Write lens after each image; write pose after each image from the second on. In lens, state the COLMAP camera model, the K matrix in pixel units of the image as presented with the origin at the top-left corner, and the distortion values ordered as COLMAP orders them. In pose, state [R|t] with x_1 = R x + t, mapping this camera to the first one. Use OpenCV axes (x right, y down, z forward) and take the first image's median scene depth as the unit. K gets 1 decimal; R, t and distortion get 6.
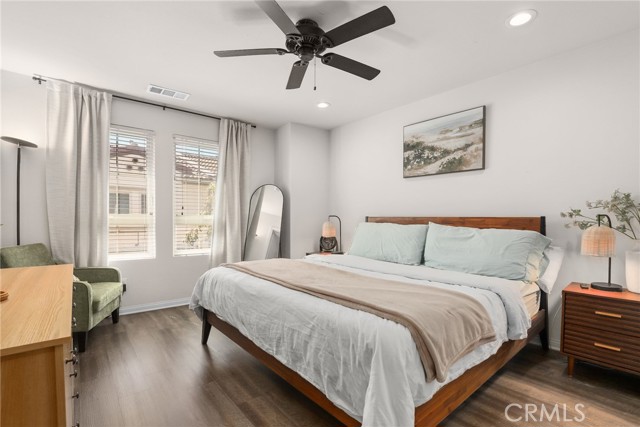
lens RADIAL K [[294.3, 0, 320.6], [0, 294.3, 218.5], [0, 0, 1]] dist [-0.005029, 0.001027]
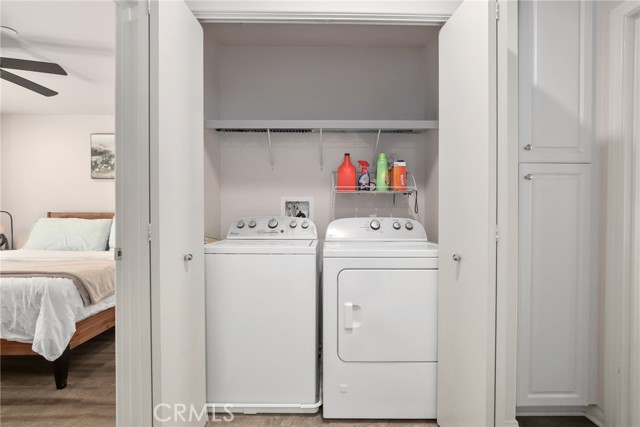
lens RADIAL K [[294.3, 0, 323.1], [0, 294.3, 217.6], [0, 0, 1]] dist [-0.005029, 0.001027]
pose [[0.634455, -0.008848, 0.772909, -0.080943], [-0.000279, 0.999932, 0.011676, 0.000966], [-0.772960, -0.007623, 0.634409, -1.126644]]
